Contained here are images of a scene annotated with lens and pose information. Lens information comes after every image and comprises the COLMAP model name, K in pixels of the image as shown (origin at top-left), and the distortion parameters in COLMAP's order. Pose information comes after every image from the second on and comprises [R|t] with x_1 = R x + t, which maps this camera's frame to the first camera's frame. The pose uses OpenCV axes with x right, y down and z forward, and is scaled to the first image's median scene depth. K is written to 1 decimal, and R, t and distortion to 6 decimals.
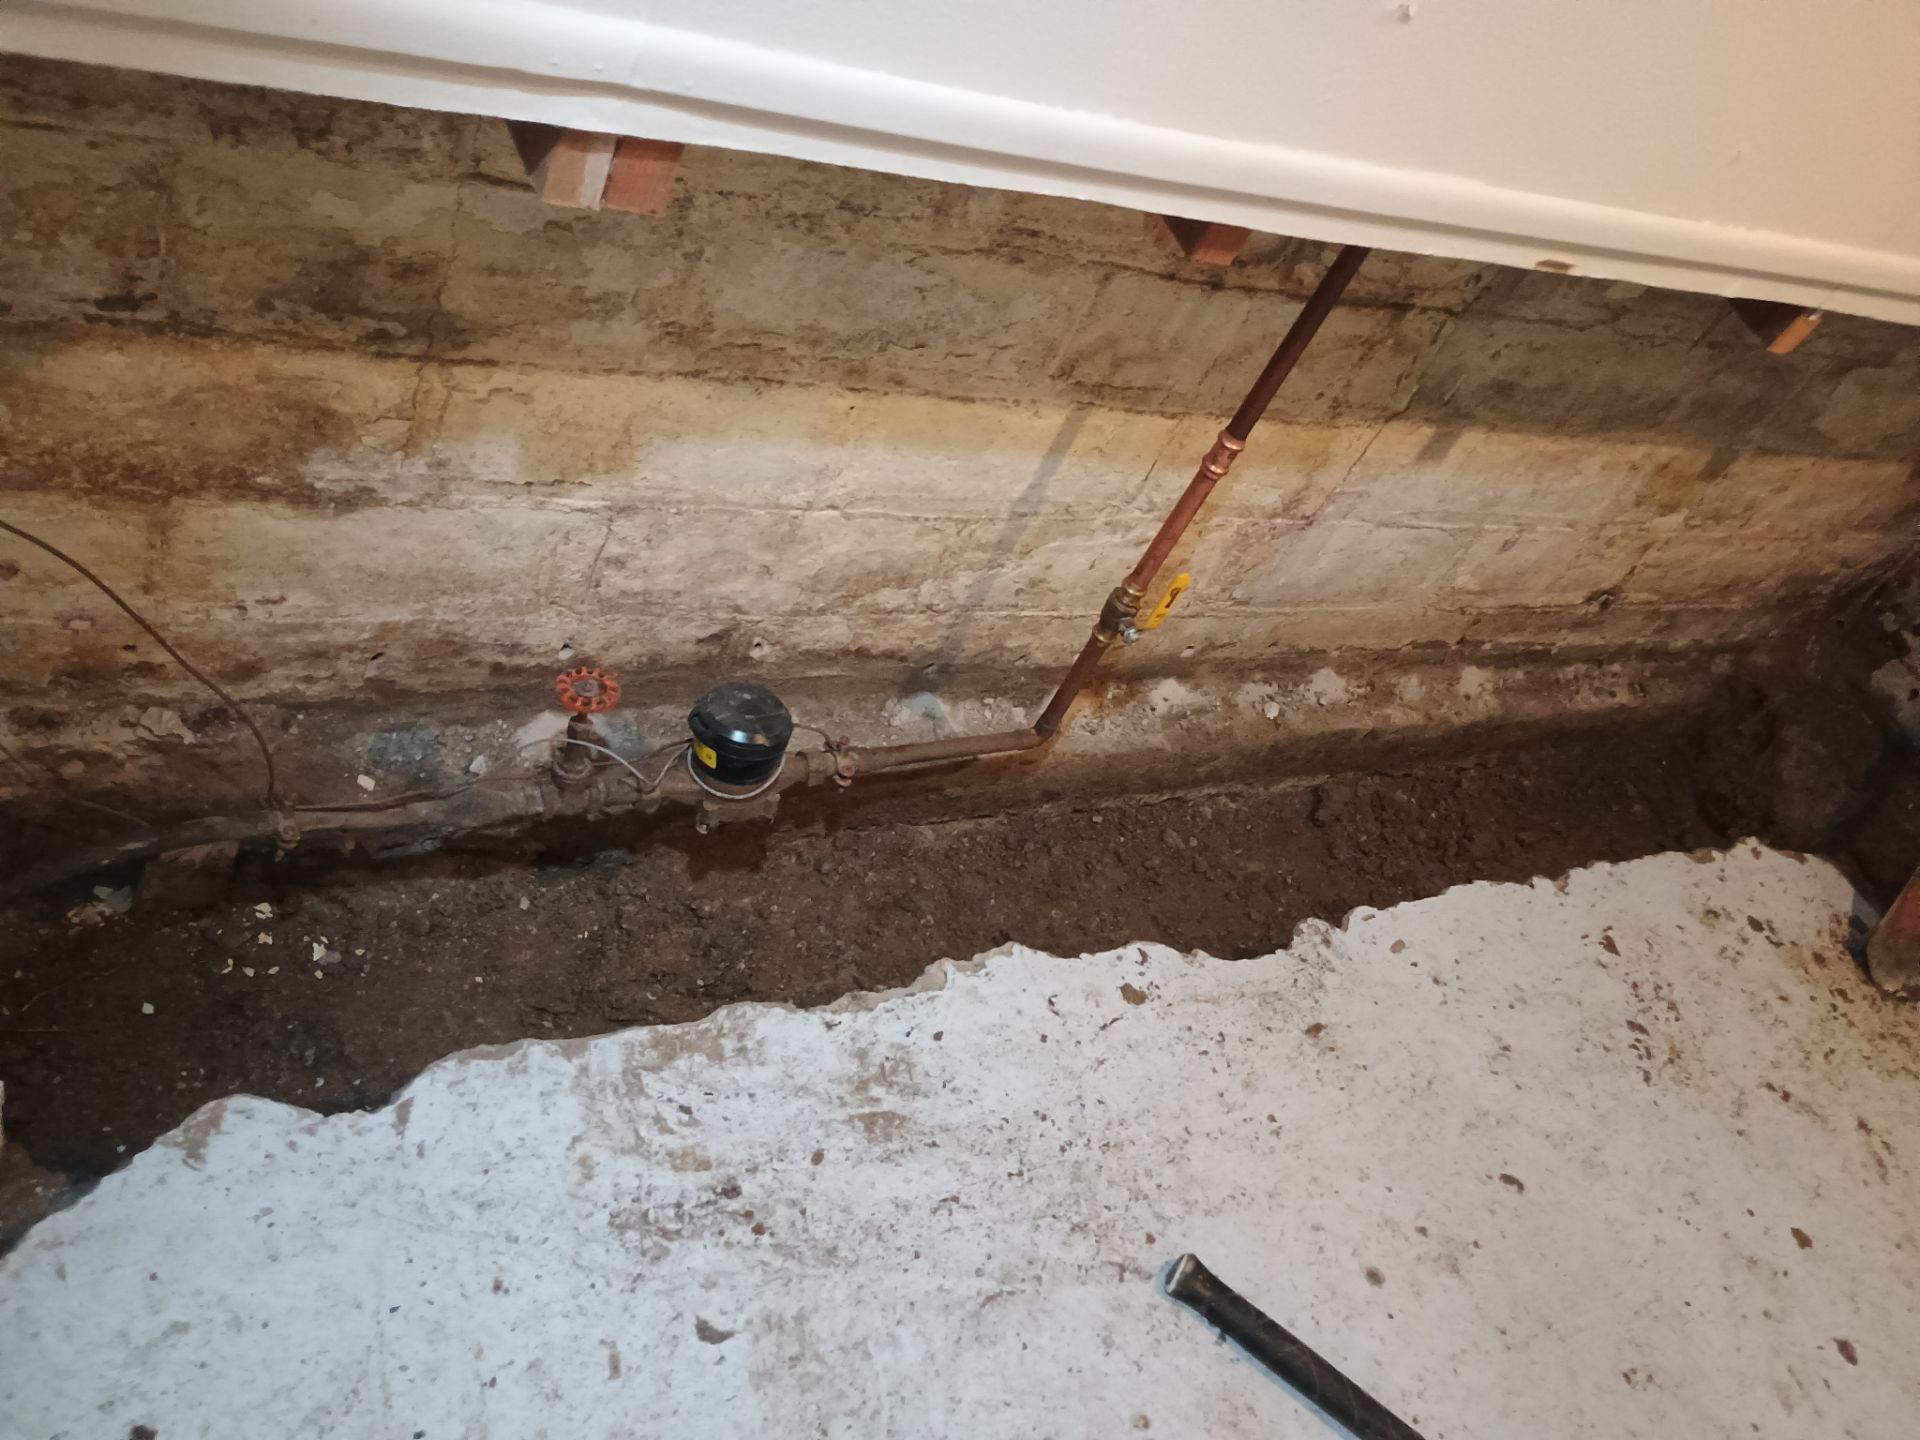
lens RADIAL K [[1611.4, 0, 960.0], [0, 1611.4, 720.0], [0, 0, 1]] dist [0.067492, -0.085419]
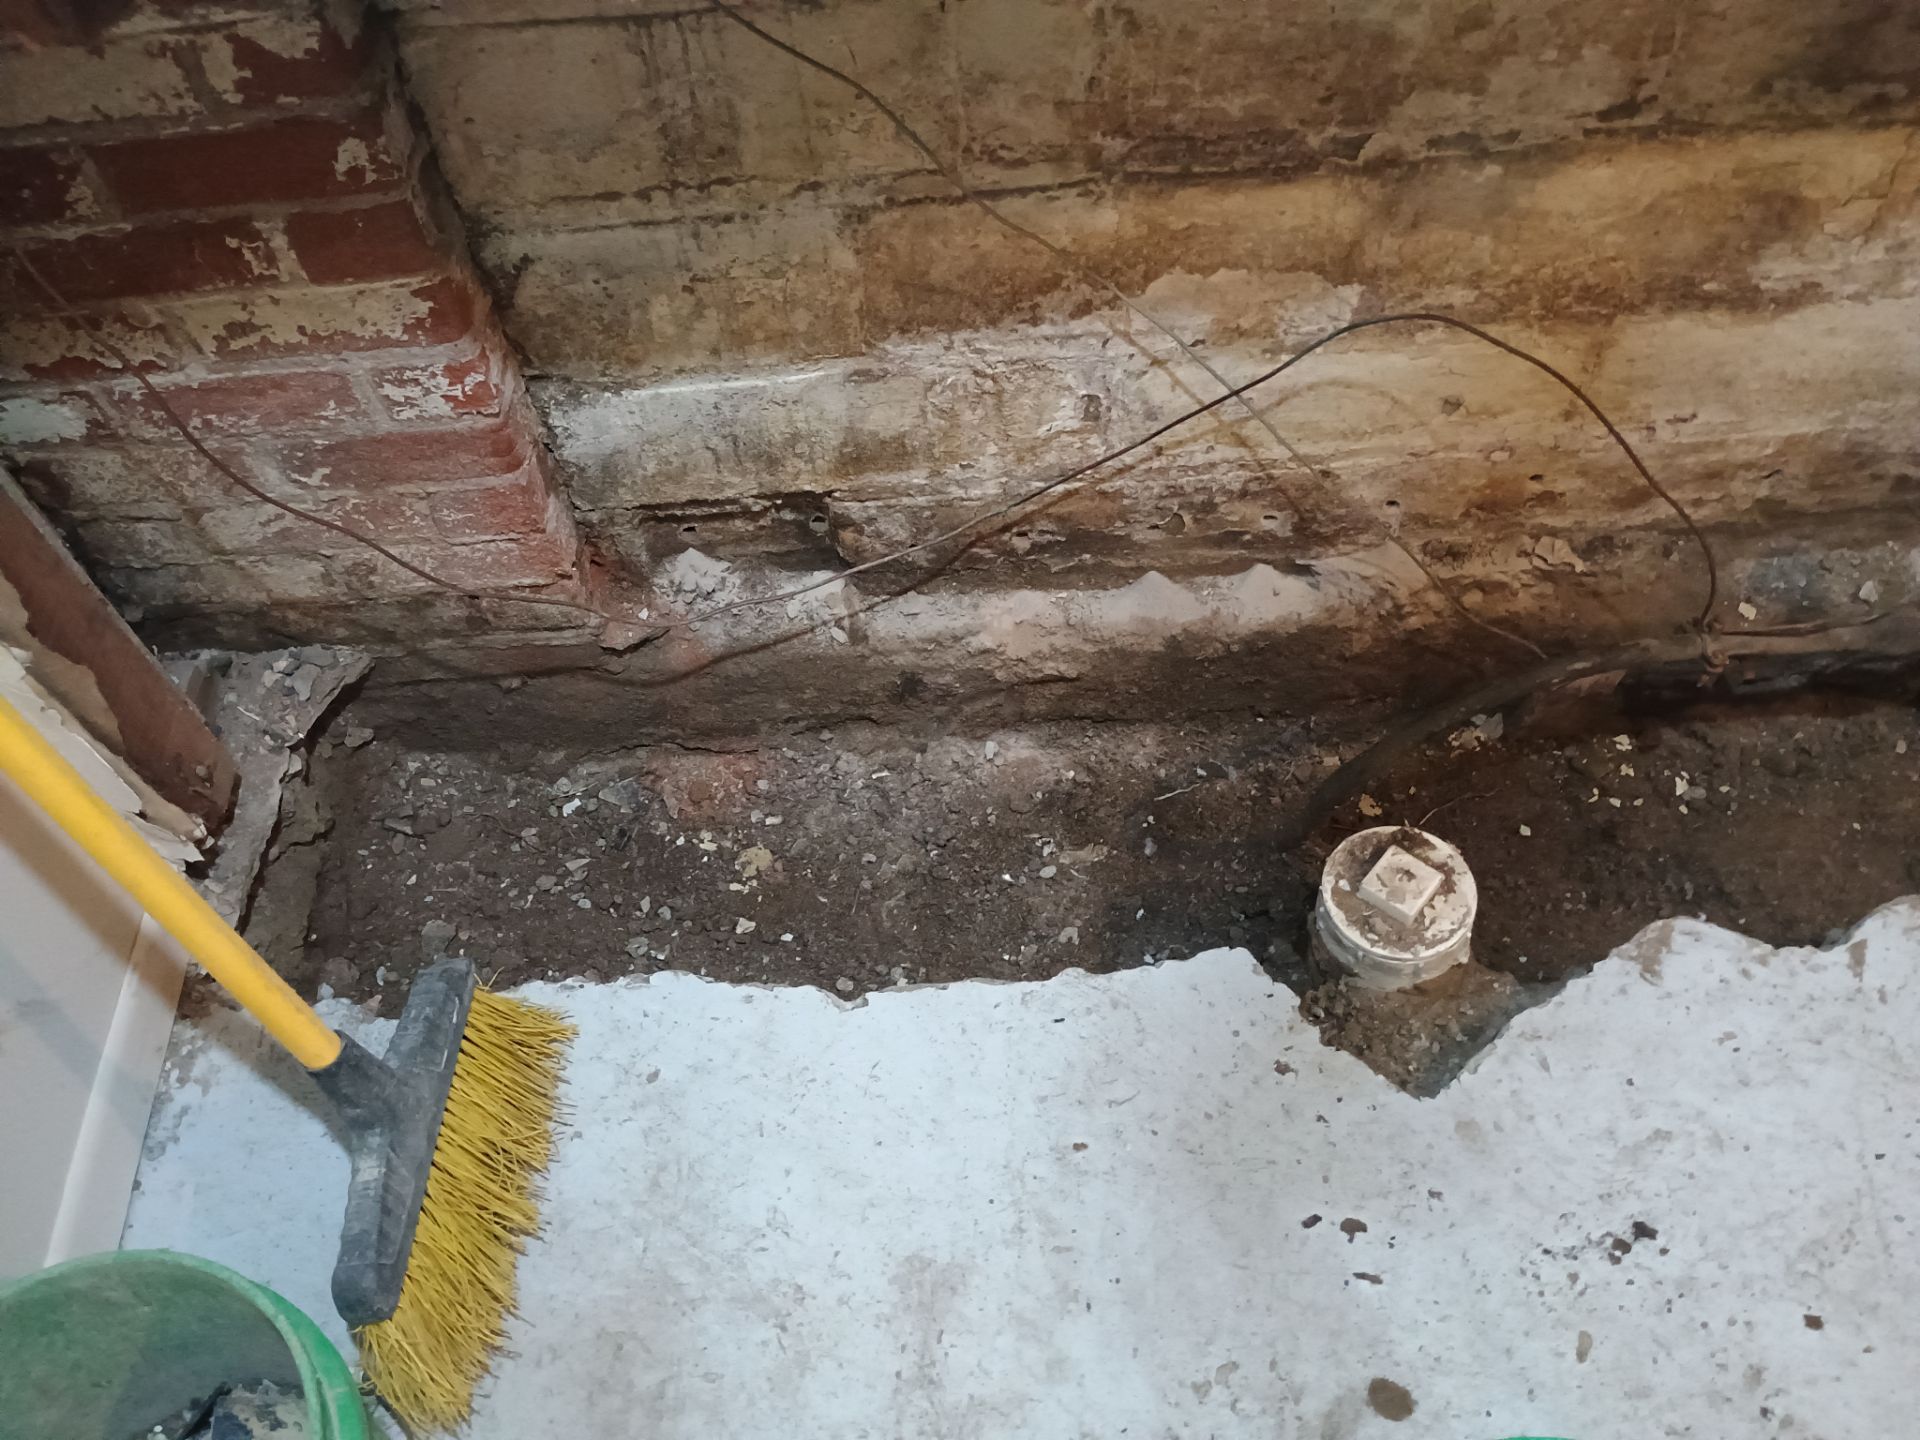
lens RADIAL K [[1626.8, 0, 990.0], [0, 1626.8, 714.1], [0, 0, 1]] dist [0.072104, -0.099657]
pose [[0.820644, 0.021481, -0.571036, -0.206500], [0.021648, 0.997407, 0.068631, 0.026841], [0.571029, -0.068683, 0.818051, -0.050162]]
